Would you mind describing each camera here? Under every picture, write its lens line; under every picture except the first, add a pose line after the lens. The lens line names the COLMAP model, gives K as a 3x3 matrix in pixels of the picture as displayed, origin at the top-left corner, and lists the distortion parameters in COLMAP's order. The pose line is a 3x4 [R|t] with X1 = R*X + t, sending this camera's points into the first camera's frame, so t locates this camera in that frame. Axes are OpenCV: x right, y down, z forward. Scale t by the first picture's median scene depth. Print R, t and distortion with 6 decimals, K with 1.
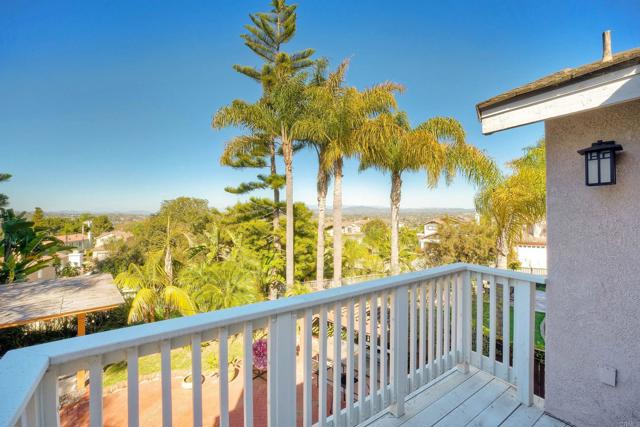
lens RADIAL K [[265.6, 0, 321.7], [0, 265.6, 214.8], [0, 0, 1]] dist [-0.007989, -0.000321]
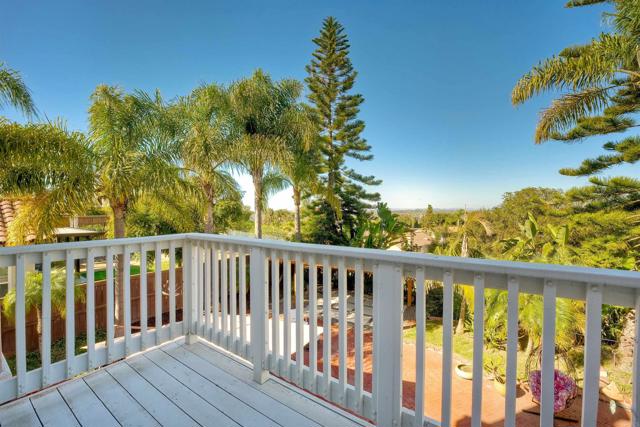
lens RADIAL K [[265.6, 0, 321.7], [0, 265.6, 214.8], [0, 0, 1]] dist [-0.007989, -0.000321]
pose [[0.359644, 0.020181, -0.932871, 0.119008], [-0.003627, 0.999789, 0.020230, 0.017598], [0.933083, -0.003892, 0.359641, 0.084821]]
